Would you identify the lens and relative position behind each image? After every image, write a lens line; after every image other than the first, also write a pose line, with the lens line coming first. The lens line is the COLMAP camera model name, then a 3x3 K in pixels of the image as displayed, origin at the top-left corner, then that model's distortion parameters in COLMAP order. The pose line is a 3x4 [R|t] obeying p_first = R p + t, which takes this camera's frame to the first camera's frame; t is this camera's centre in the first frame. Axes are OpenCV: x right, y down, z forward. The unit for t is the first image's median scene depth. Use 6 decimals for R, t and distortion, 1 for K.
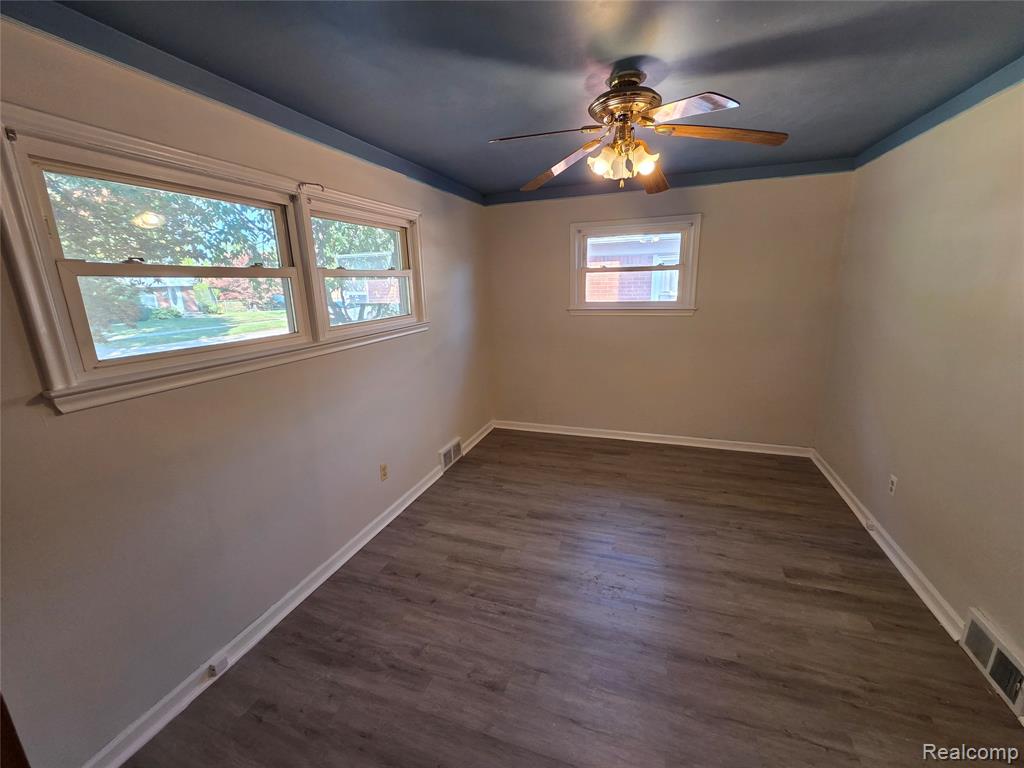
lens RADIAL K [[419.6, 0, 511.0], [0, 419.6, 376.3], [0, 0, 1]] dist [0.008330, -0.003572]
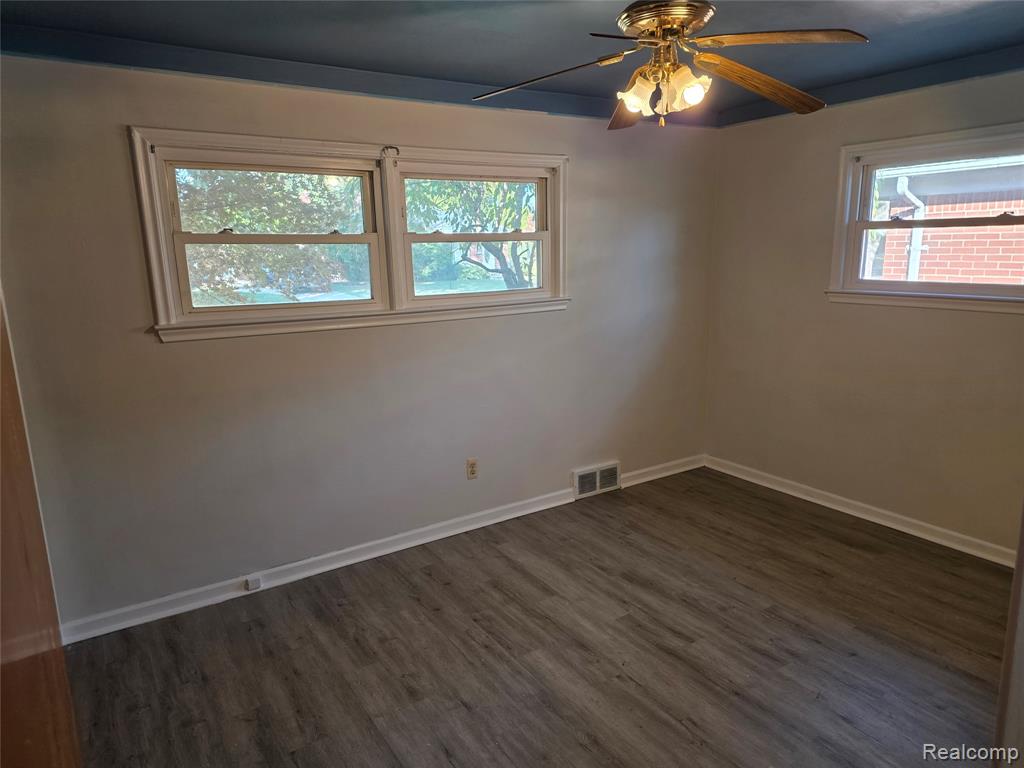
lens RADIAL K [[678.3, 0, 512.0], [0, 678.3, 384.0], [0, 0, 1]] dist [0.106437, -0.114142]
pose [[0.791993, 0.134486, -0.595534, 0.643602], [-0.136680, 0.989736, 0.041737, -0.014657], [0.595034, 0.048342, 0.802245, -0.076047]]
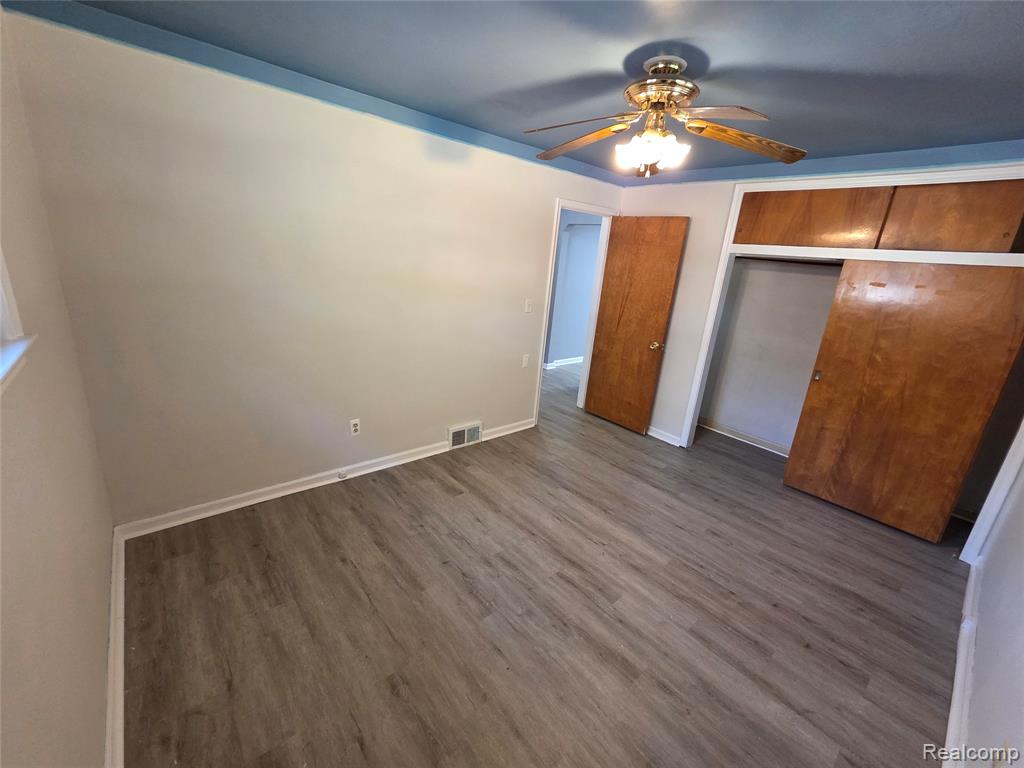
lens RADIAL K [[419.6, 0, 511.0], [0, 419.6, 376.3], [0, 0, 1]] dist [0.008330, -0.003572]
pose [[-0.865480, -0.185480, 0.465340, -0.004405], [0.052471, 0.890252, 0.452436, -0.384022], [-0.498188, 0.415991, -0.760763, 1.620044]]
